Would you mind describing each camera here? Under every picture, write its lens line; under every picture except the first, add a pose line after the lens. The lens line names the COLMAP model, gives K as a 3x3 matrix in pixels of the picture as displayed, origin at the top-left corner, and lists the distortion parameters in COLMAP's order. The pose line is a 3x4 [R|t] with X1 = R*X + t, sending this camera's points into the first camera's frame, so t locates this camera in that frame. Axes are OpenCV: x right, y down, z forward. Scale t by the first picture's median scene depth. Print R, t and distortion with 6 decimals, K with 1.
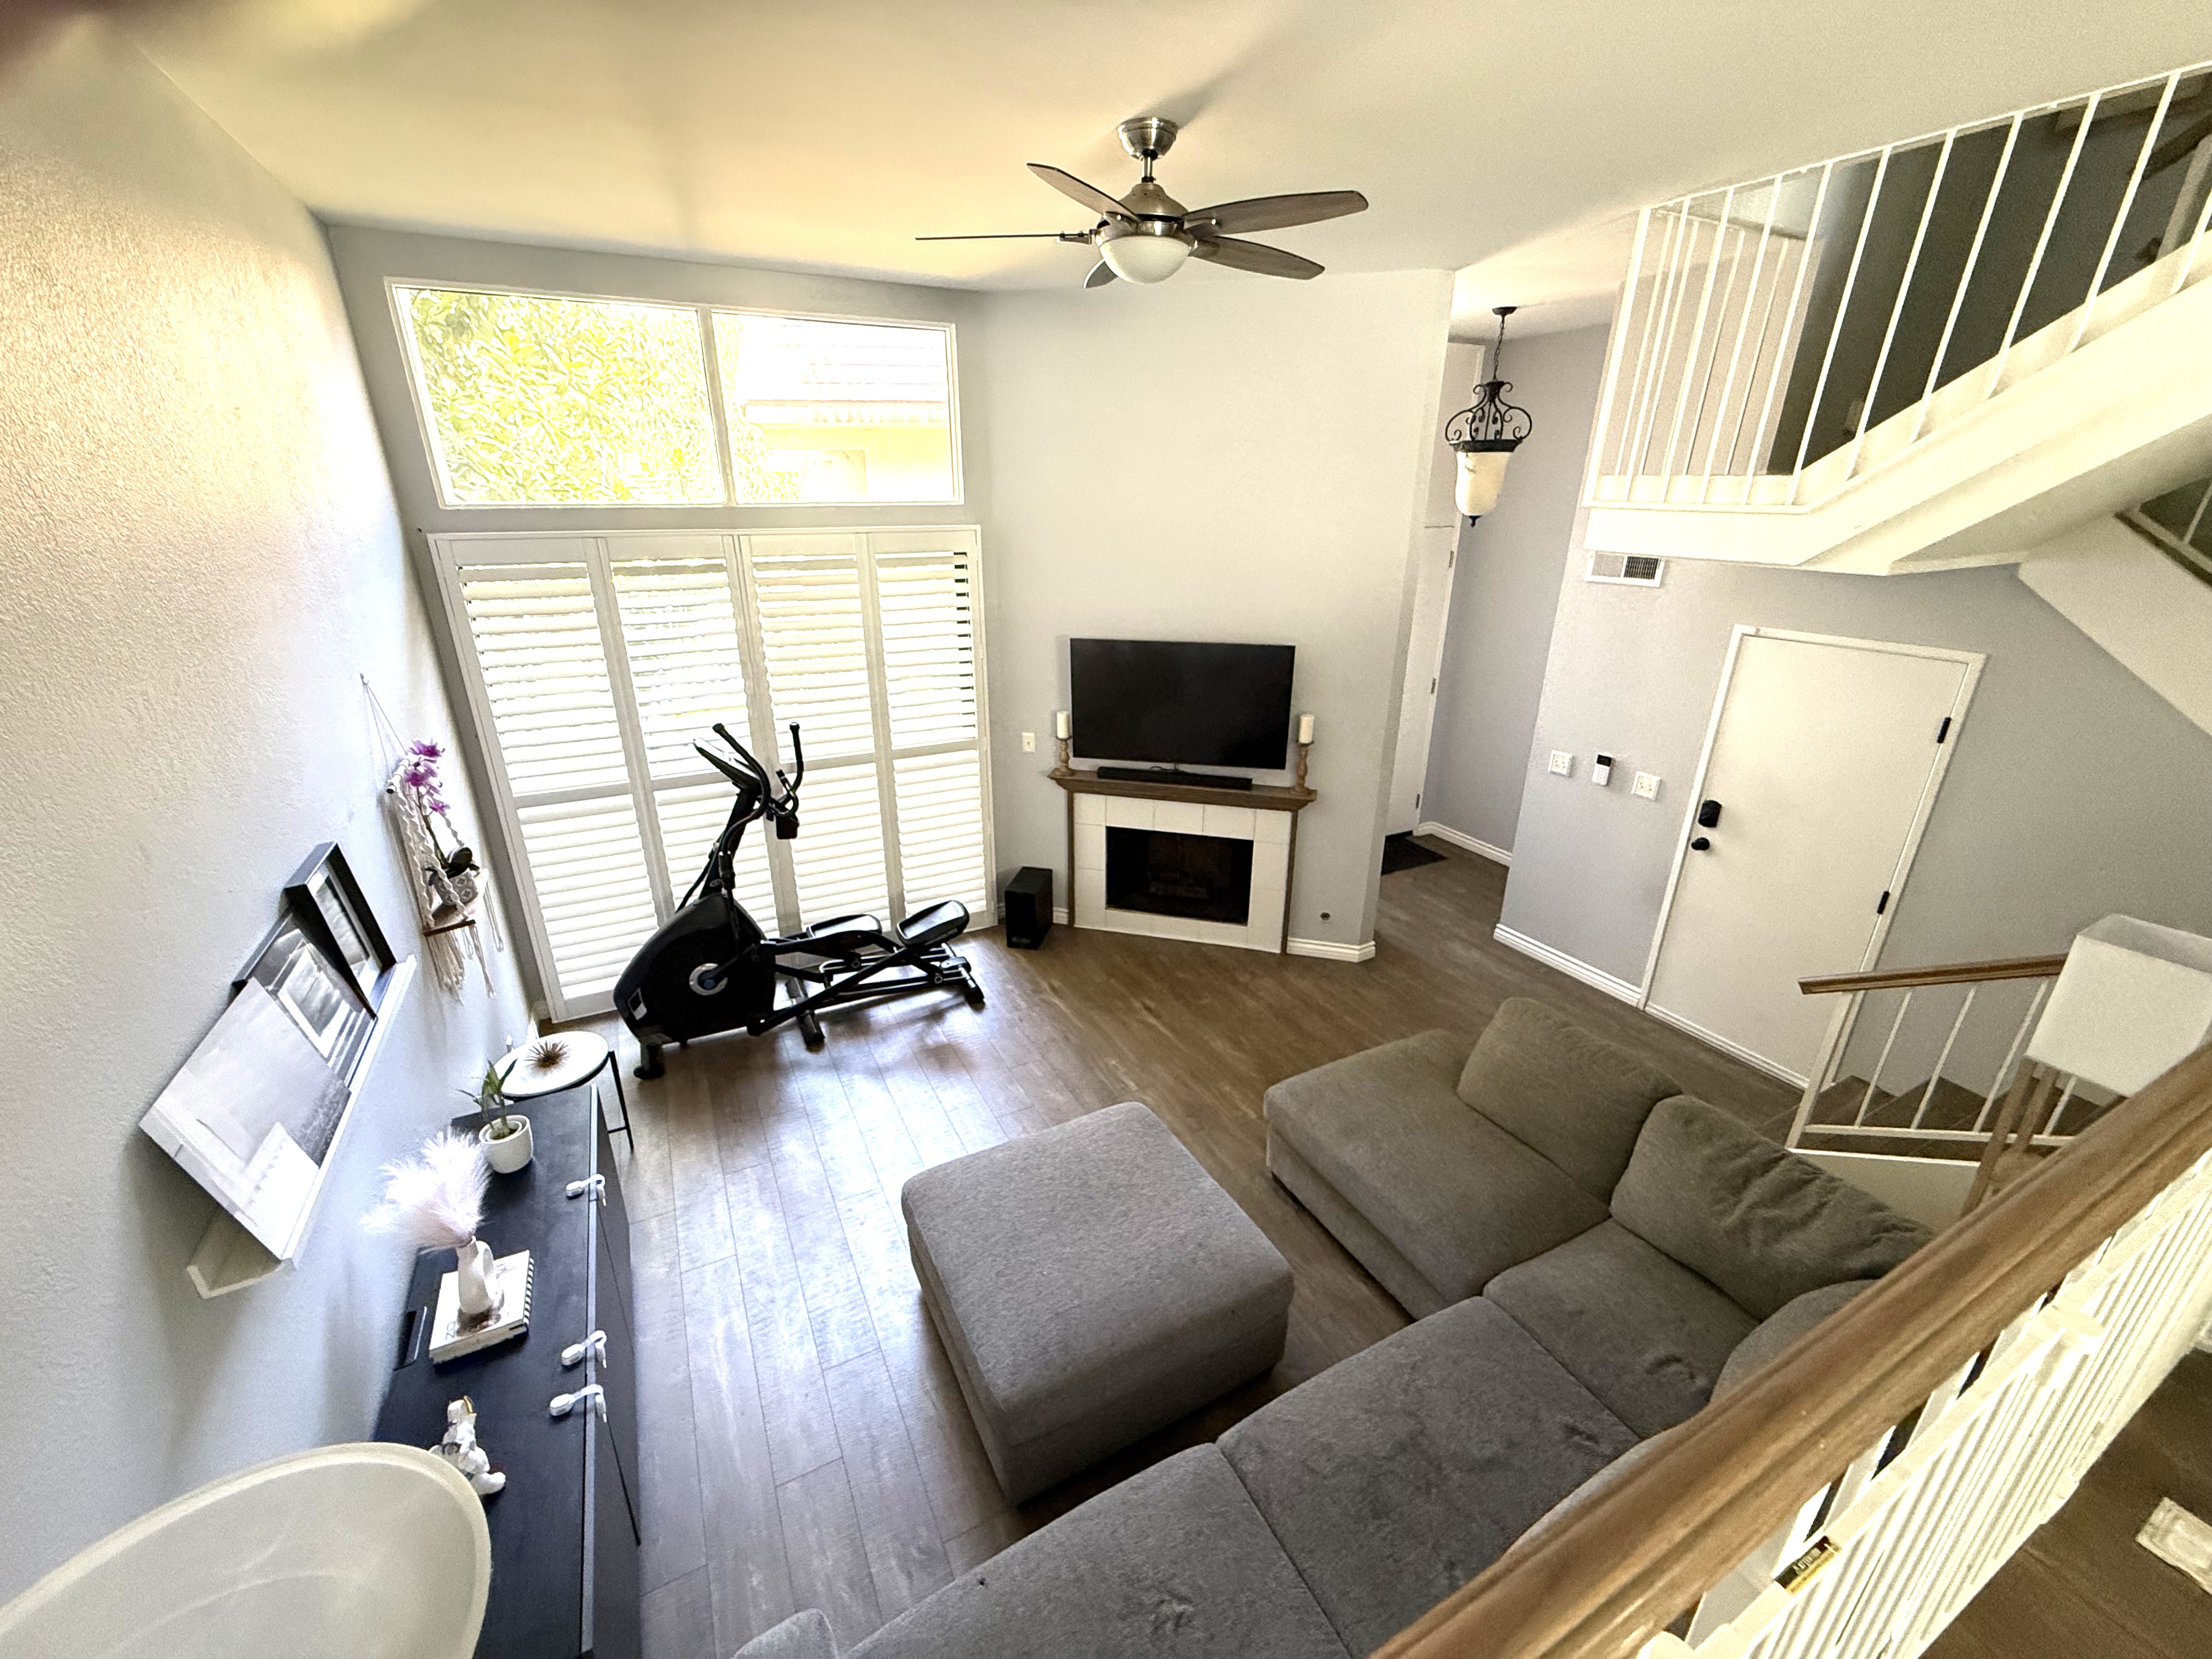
lens RADIAL K [[886.7, 0, 1102.5], [0, 886.7, 828.1], [0, 0, 1]] dist [0.004330, -0.000147]
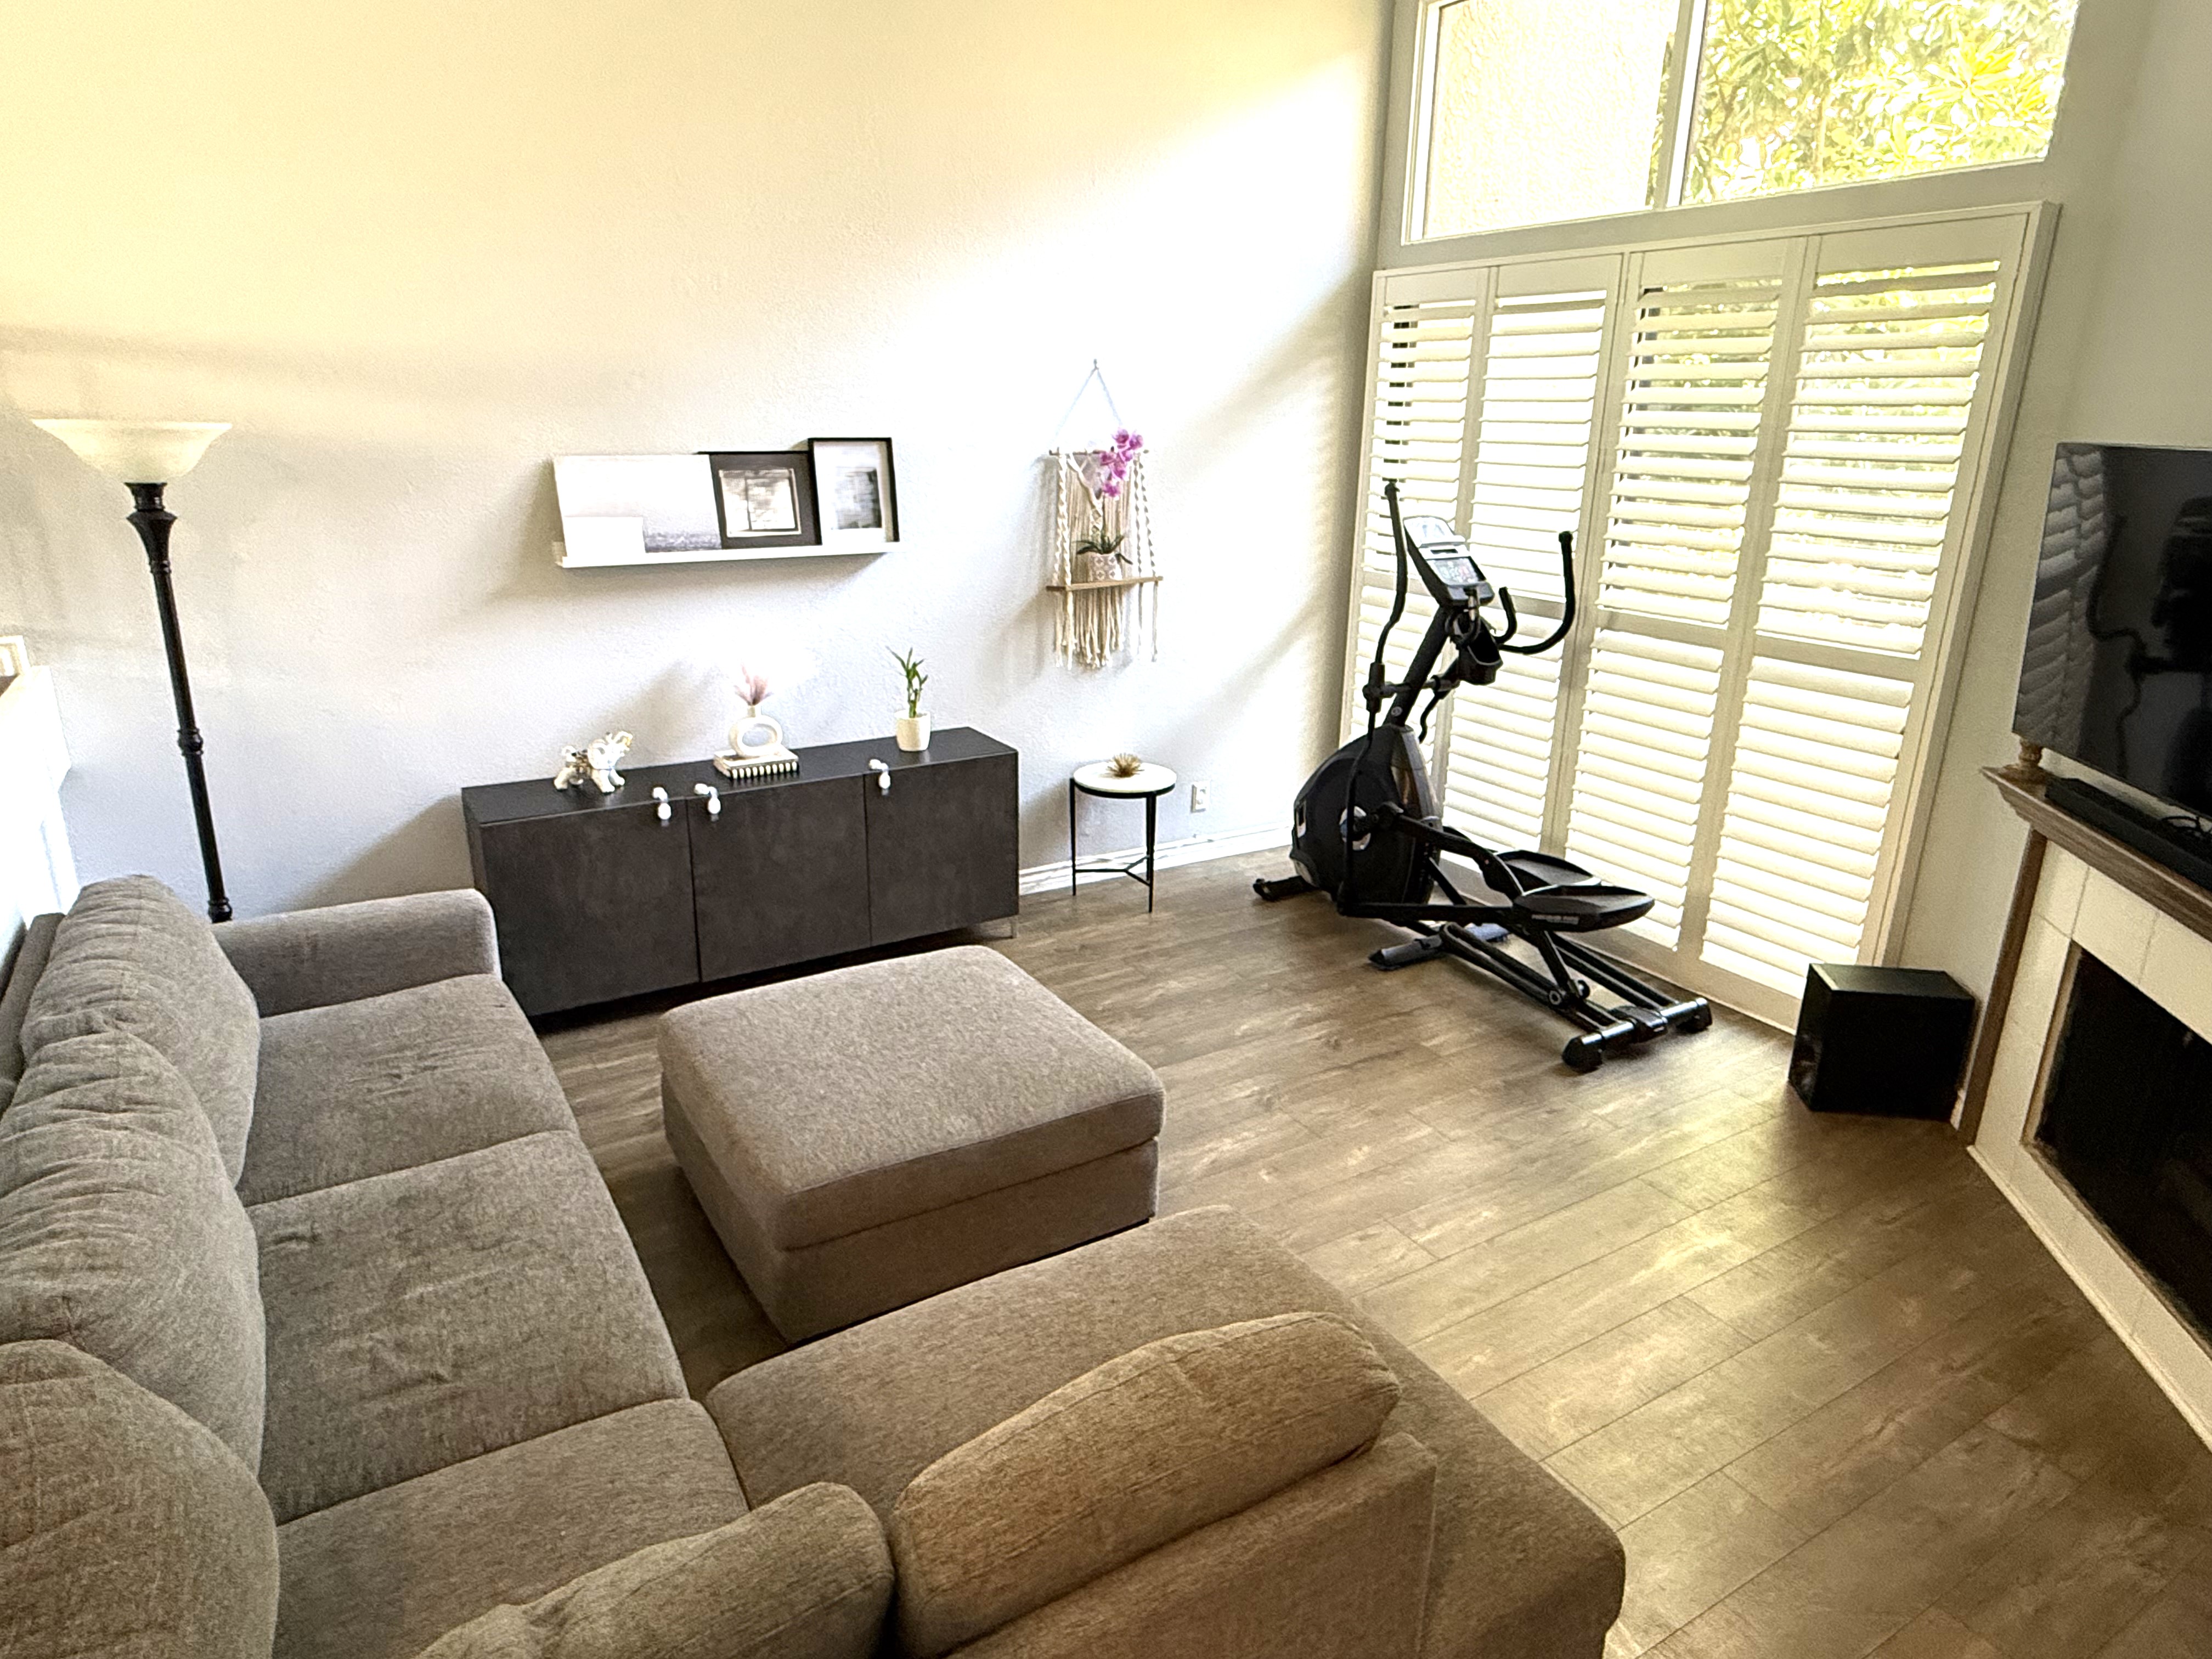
lens RADIAL K [[1340.4, 0, 1095.7], [0, 1340.4, 829.4], [0, 0, 1]] dist [0.000680, 0.002106]
pose [[0.061924, 0.304677, -0.950440, 0.582707], [-0.368759, 0.891873, 0.261877, -0.046269], [0.927460, 0.334267, 0.167581, 0.511072]]
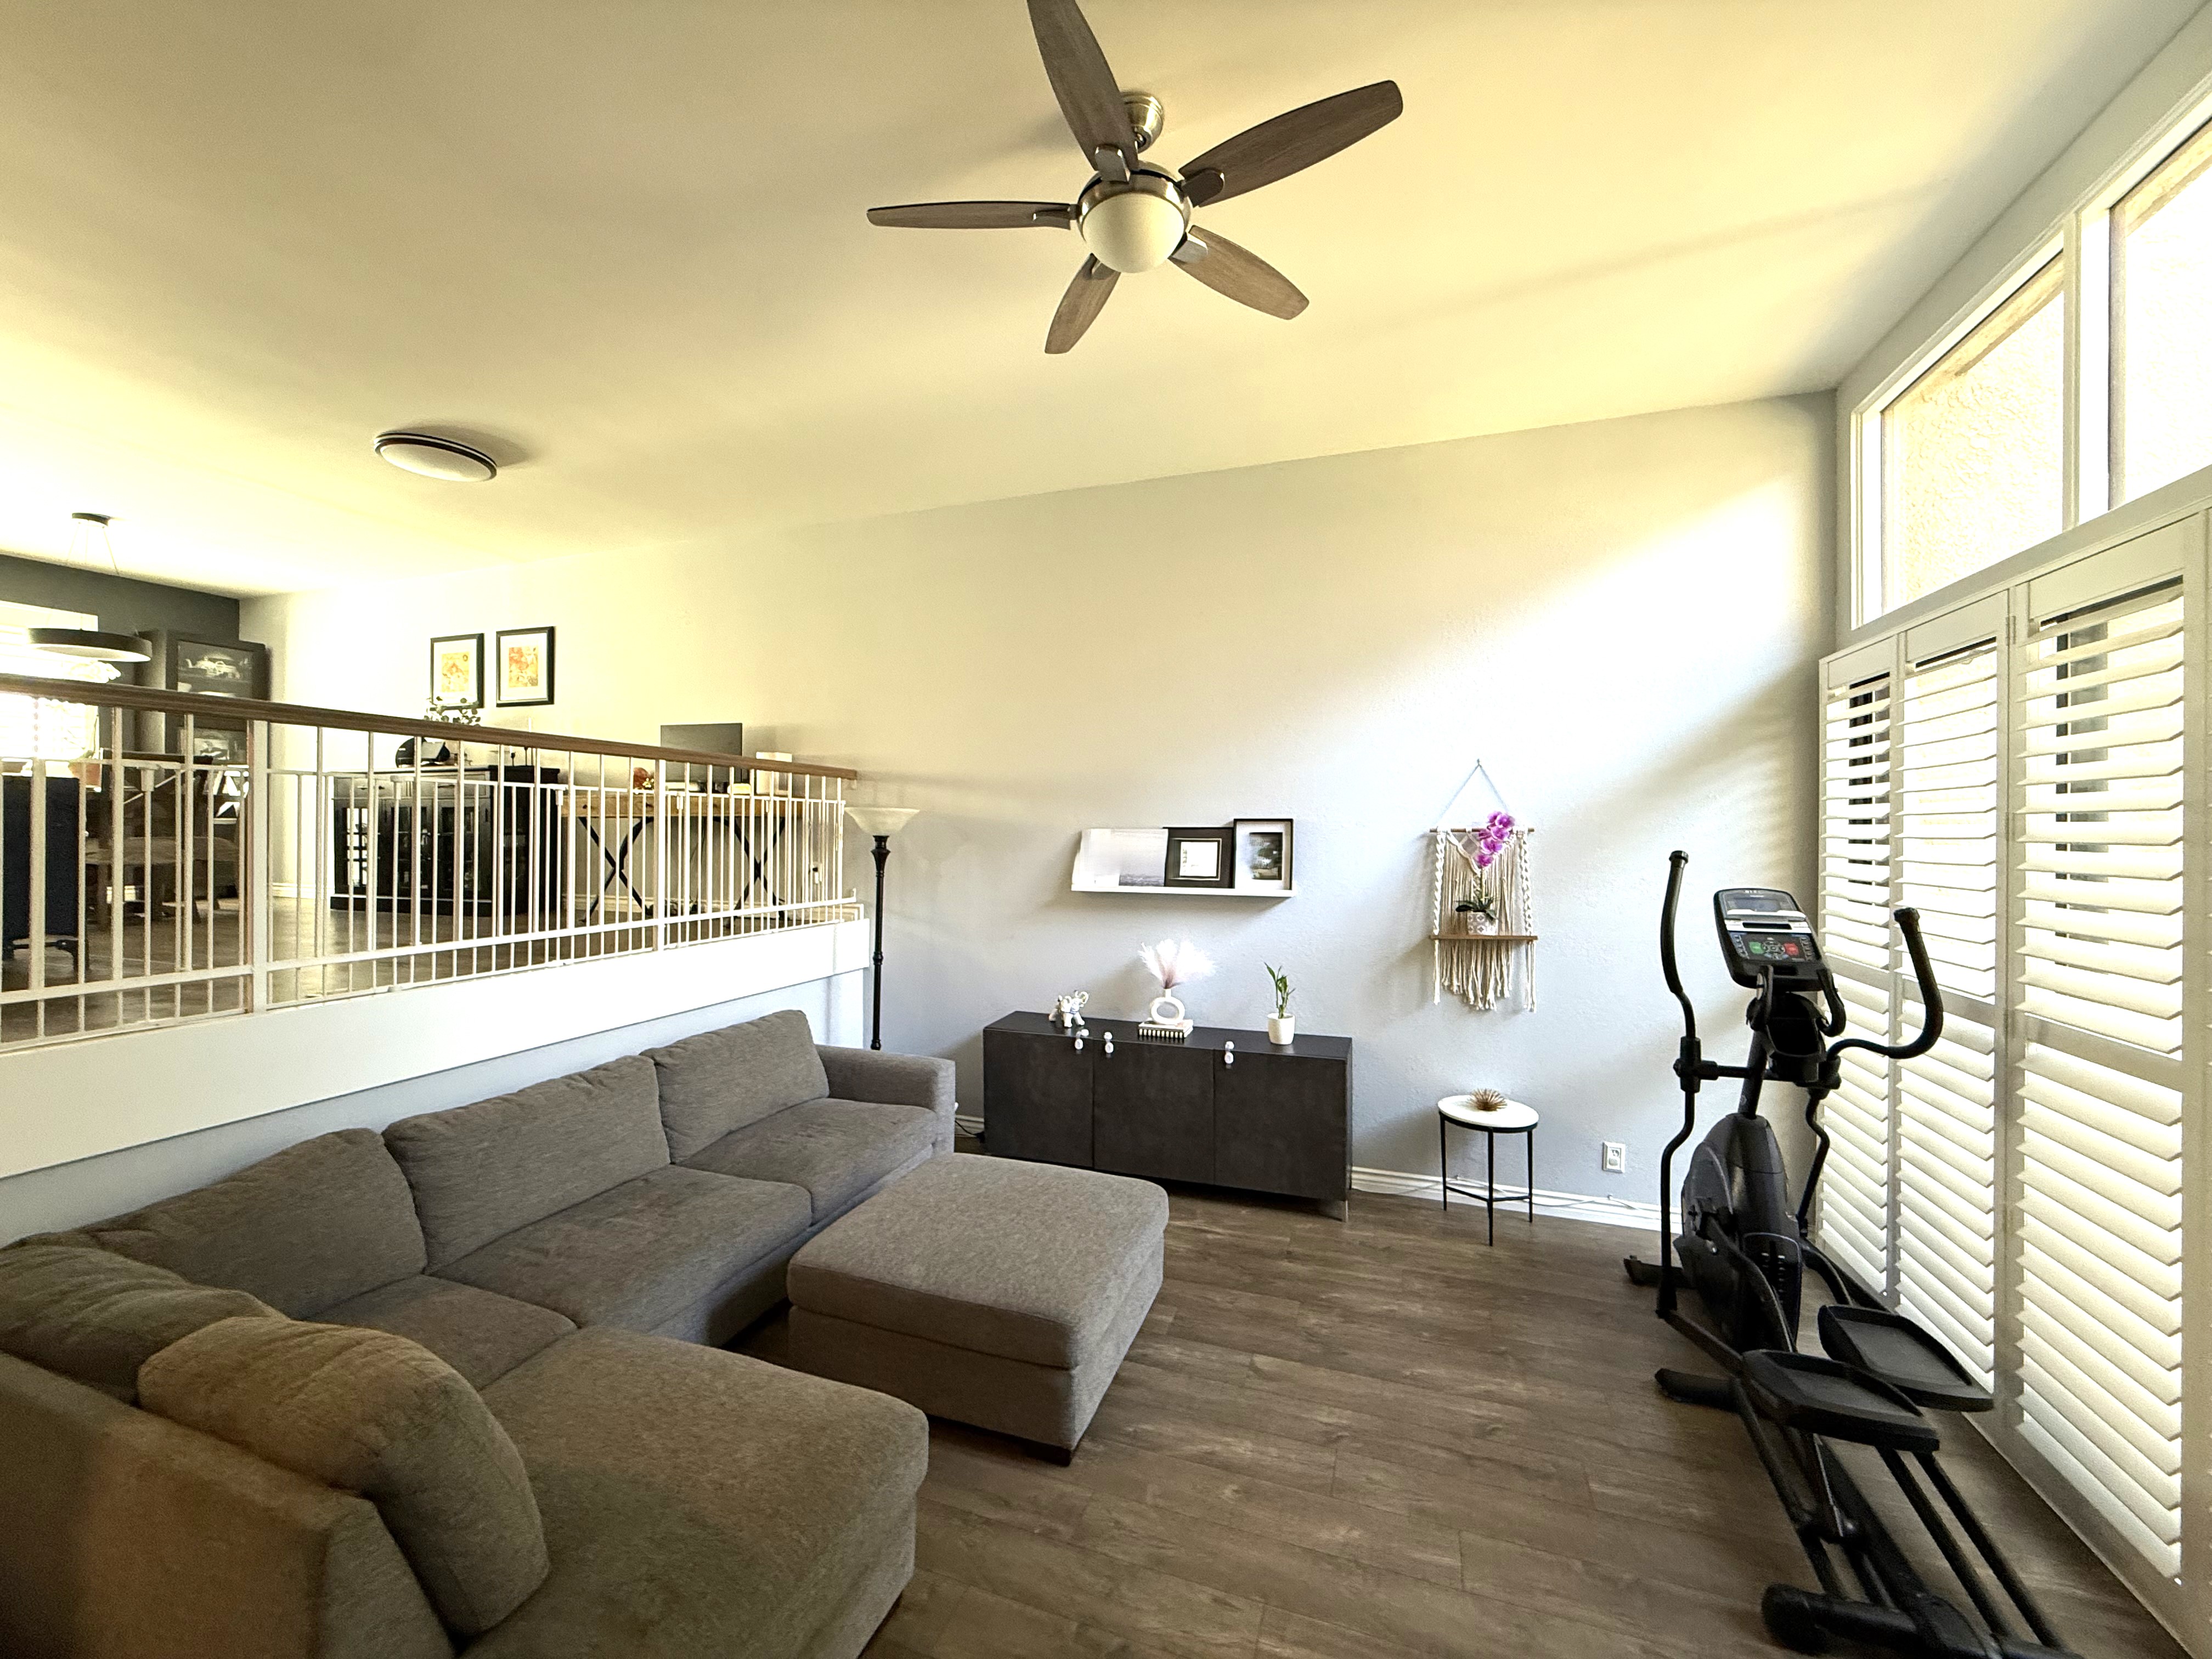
lens RADIAL K [[886.7, 0, 1097.8], [0, 886.7, 827.6], [0, 0, 1]] dist [0.004330, -0.000147]
pose [[-0.735374, -0.006252, -0.677633, 0.345985], [-0.246158, 0.934118, 0.258515, -0.162453], [0.631373, 0.356910, -0.688465, 0.924845]]
